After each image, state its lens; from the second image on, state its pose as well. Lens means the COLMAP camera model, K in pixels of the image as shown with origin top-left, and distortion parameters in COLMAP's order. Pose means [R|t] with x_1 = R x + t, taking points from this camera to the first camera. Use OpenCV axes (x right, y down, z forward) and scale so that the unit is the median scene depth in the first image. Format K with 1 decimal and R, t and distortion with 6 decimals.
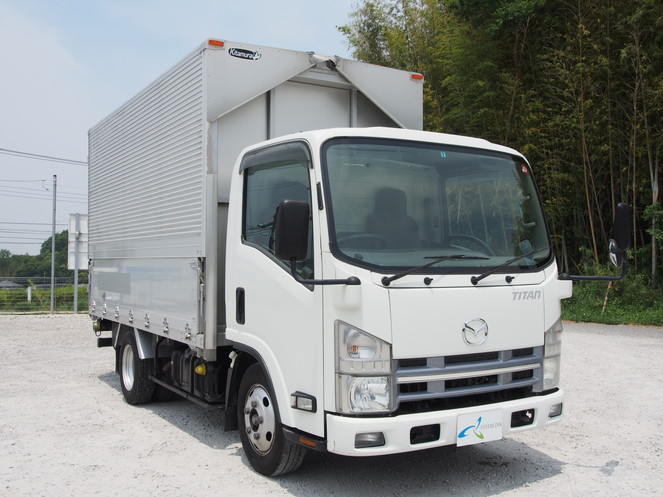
lens RADIAL K [[699.6, 0, 332.3], [0, 699.6, 244.2], [0, 0, 1]] dist [-0.009677, 0.000000]
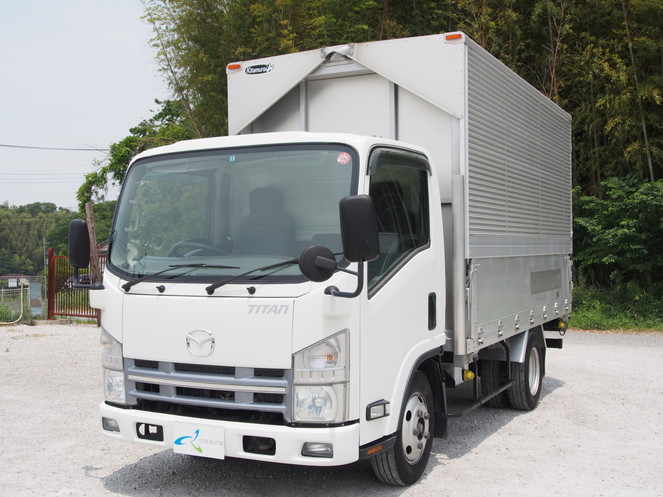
lens RADIAL K [[785.3, 0, 331.7], [0, 785.3, 252.0], [0, 0, 1]] dist [0.092625, 0.000000]
pose [[0.527685, 0.003243, -0.849434, 1.203398], [0.029015, 0.999340, 0.021841, -0.019585], [0.848945, -0.036172, 0.527242, 0.560182]]
